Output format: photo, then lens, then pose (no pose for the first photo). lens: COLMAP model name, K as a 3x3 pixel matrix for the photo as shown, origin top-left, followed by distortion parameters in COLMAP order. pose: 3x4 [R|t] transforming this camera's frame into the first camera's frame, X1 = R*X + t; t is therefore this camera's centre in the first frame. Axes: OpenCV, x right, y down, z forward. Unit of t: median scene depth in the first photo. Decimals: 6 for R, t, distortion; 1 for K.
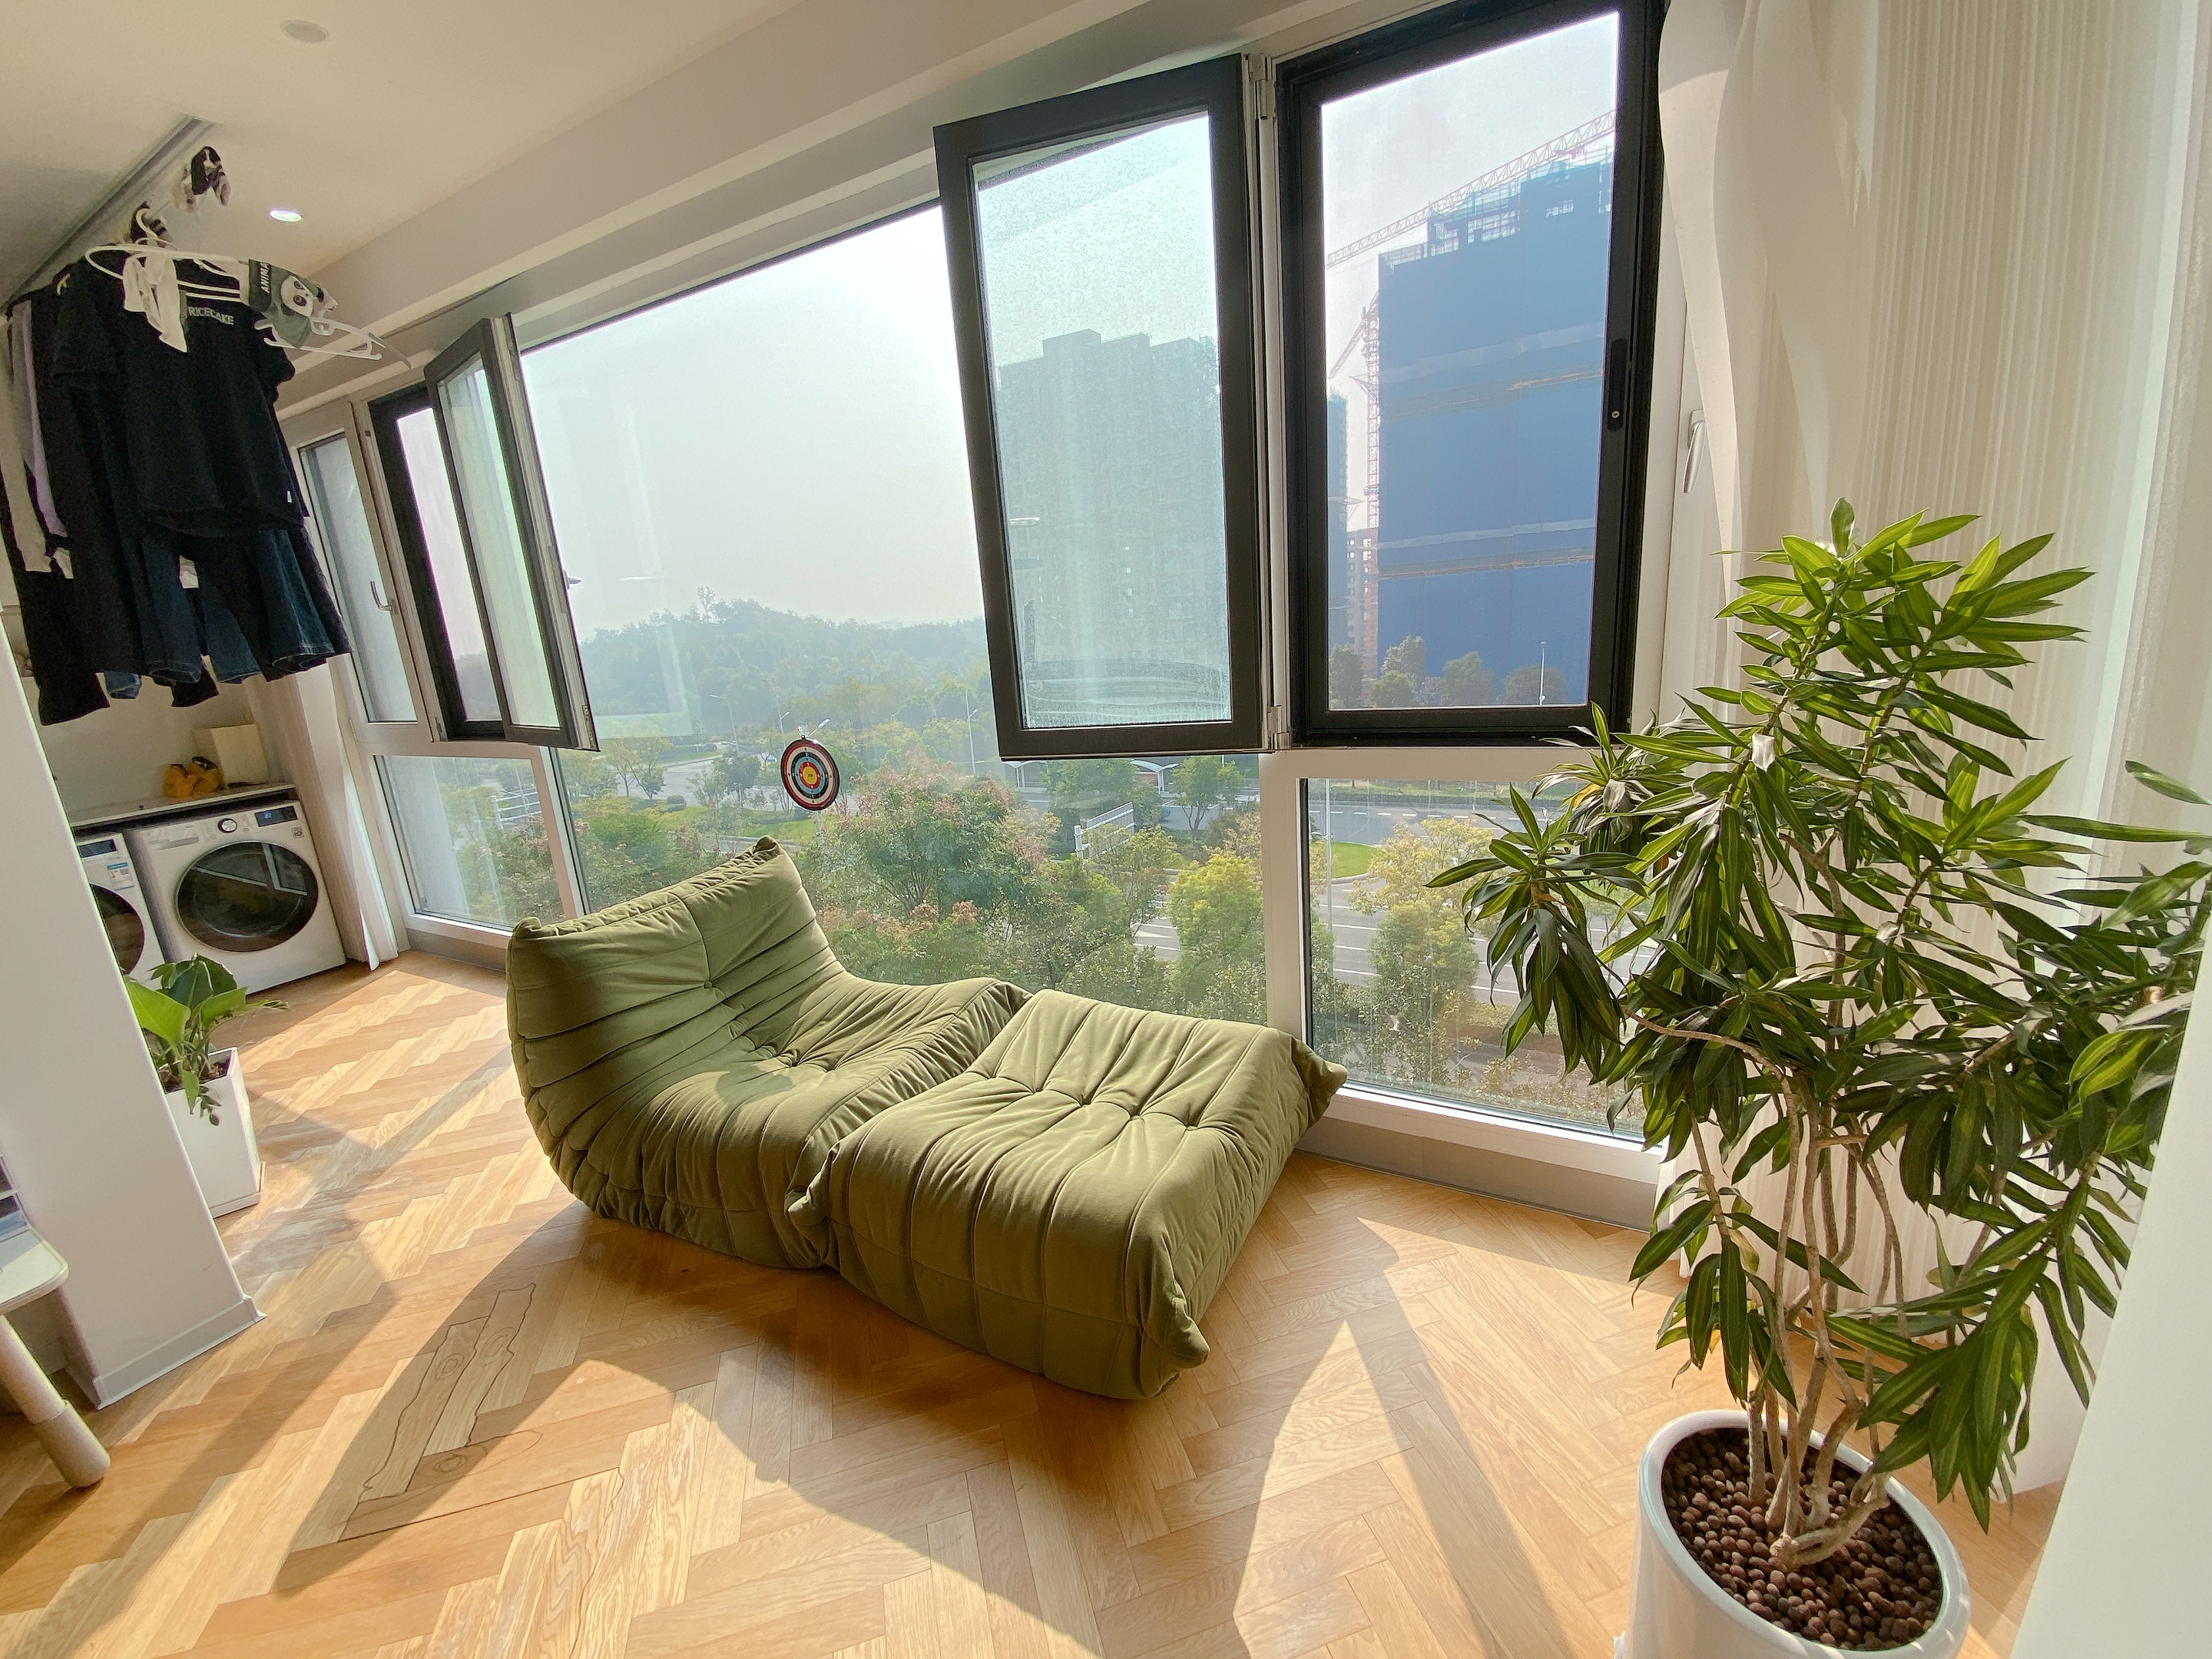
lens RADIAL K [[898.6, 0, 1109.3], [0, 898.6, 815.0], [0, 0, 1]] dist [0.000942, -0.000016]
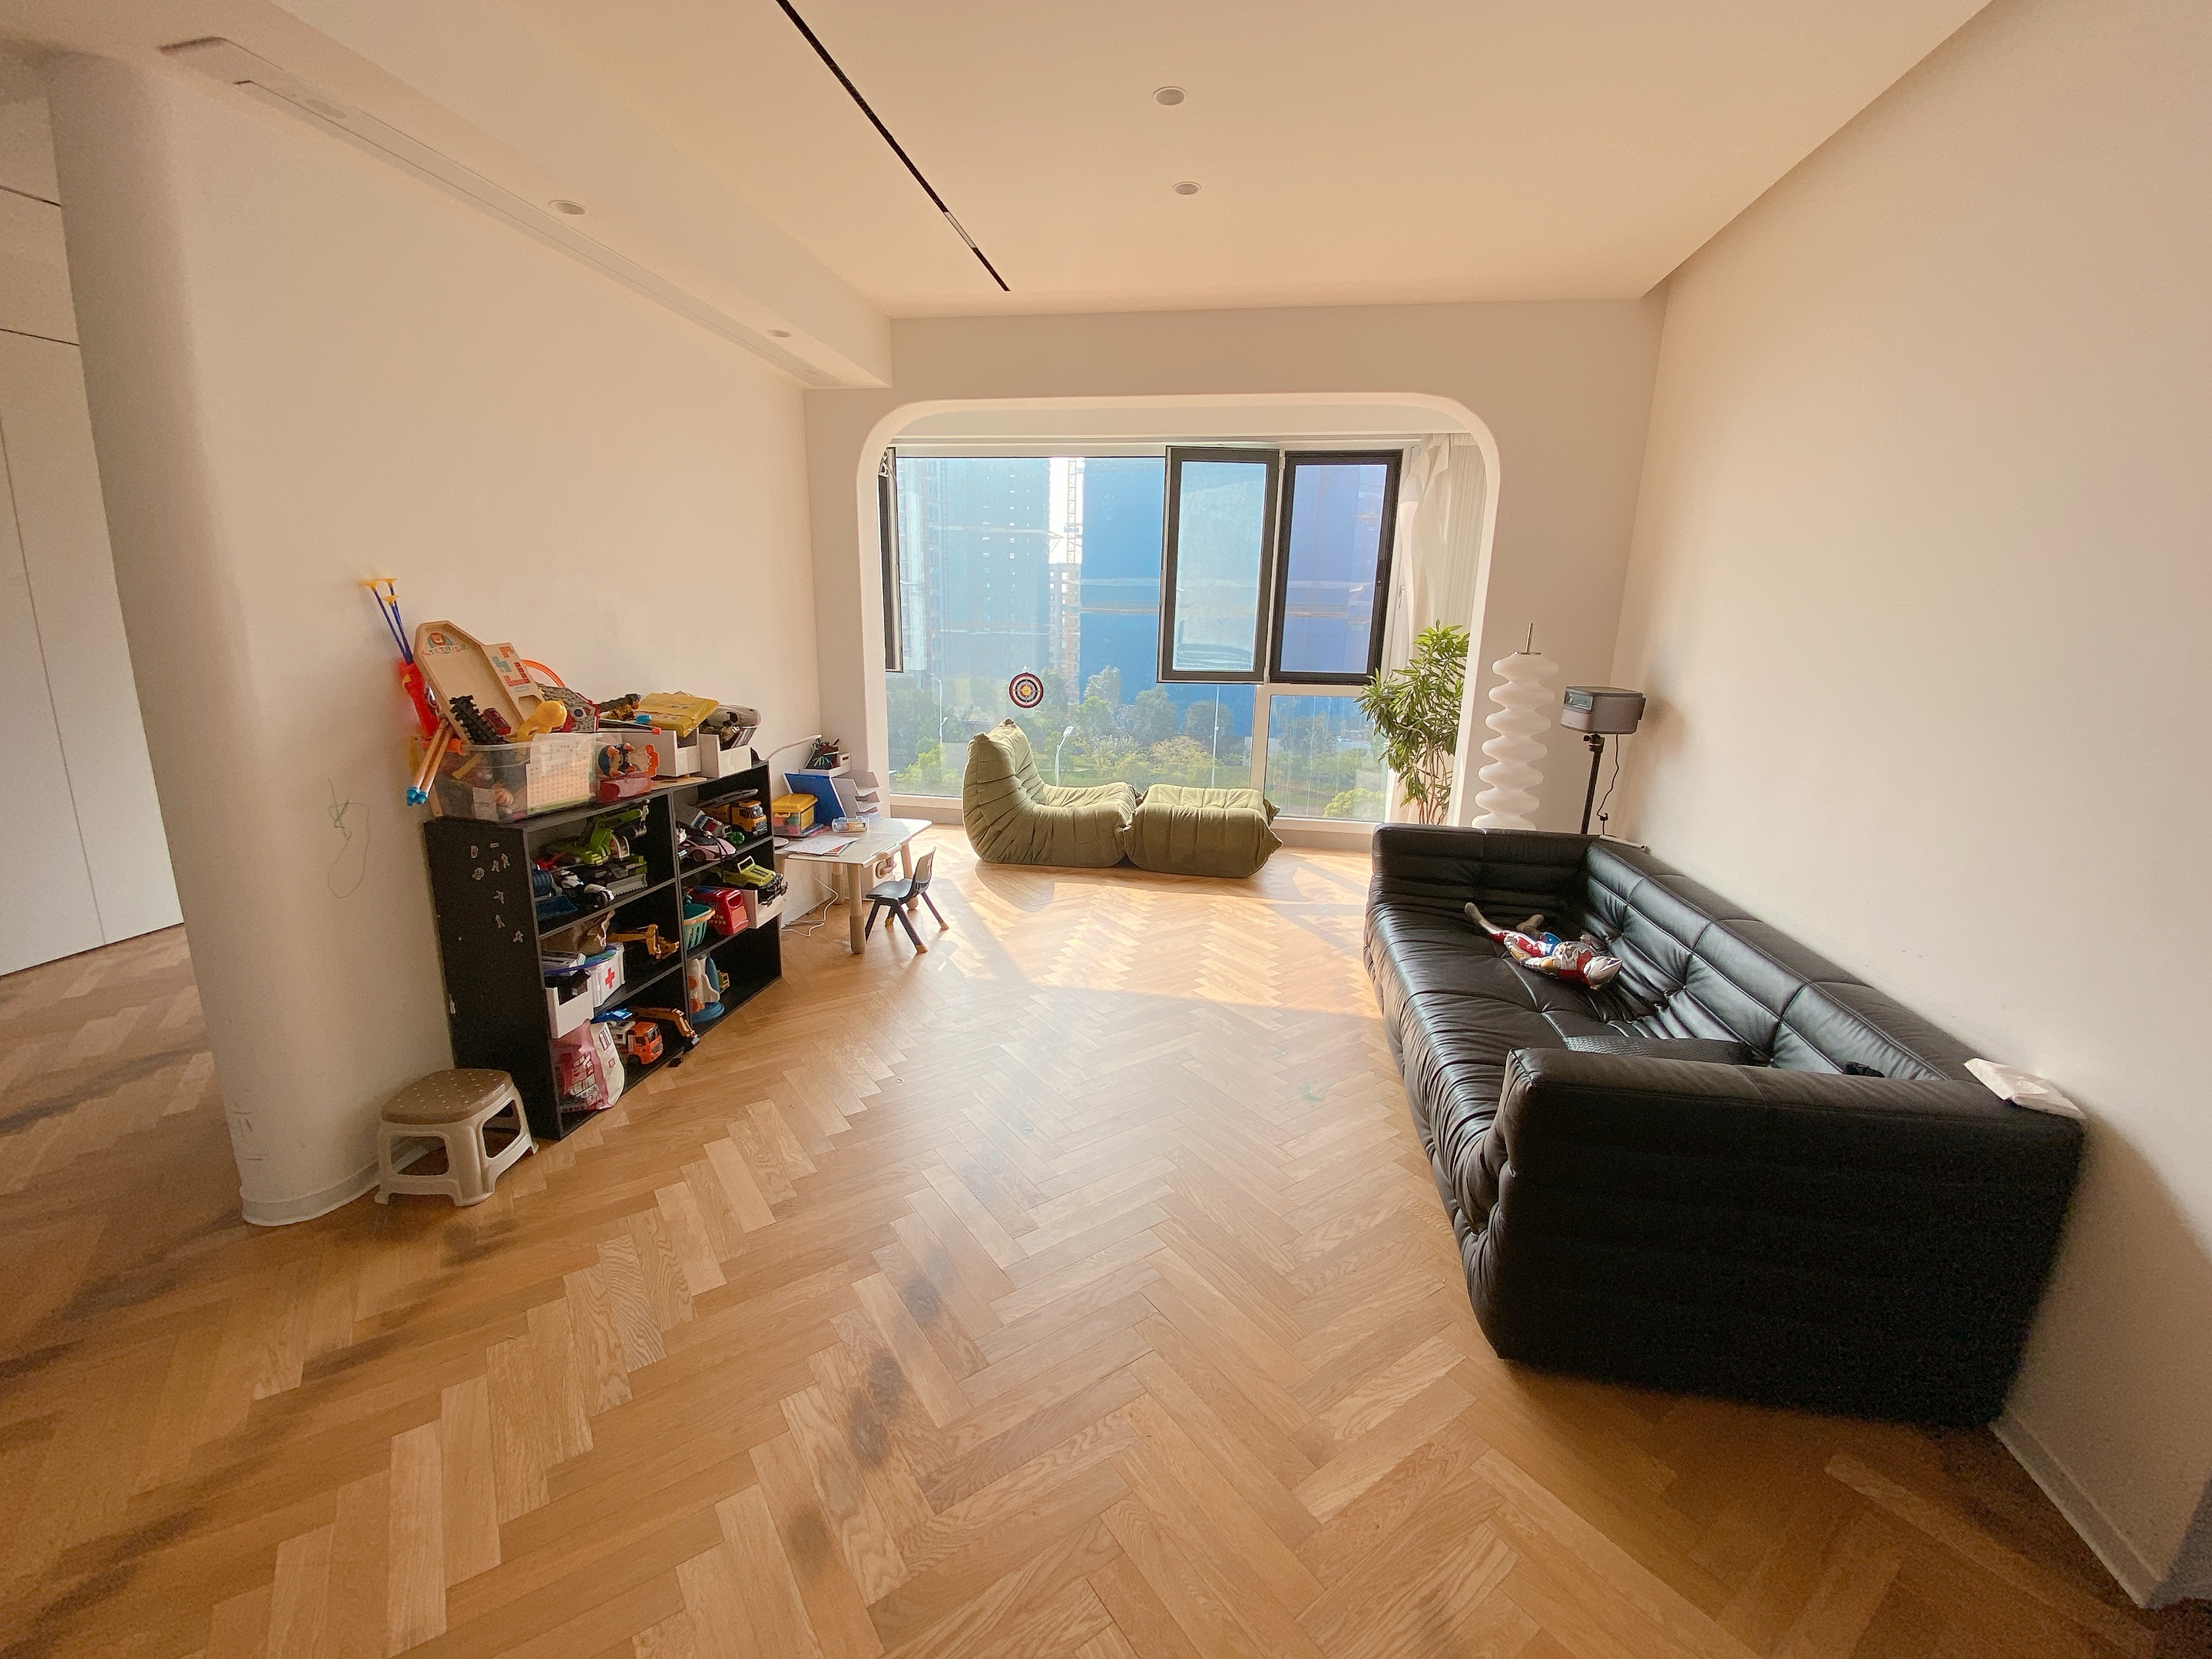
lens RADIAL K [[898.6, 0, 1098.0], [0, 898.6, 831.7], [0, 0, 1]] dist [0.000942, -0.000016]
pose [[0.946629, 0.018863, 0.321772, -1.160061], [-0.017828, 0.999822, -0.006162, 0.402089], [-0.321831, 0.000097, 0.946797, -1.415755]]
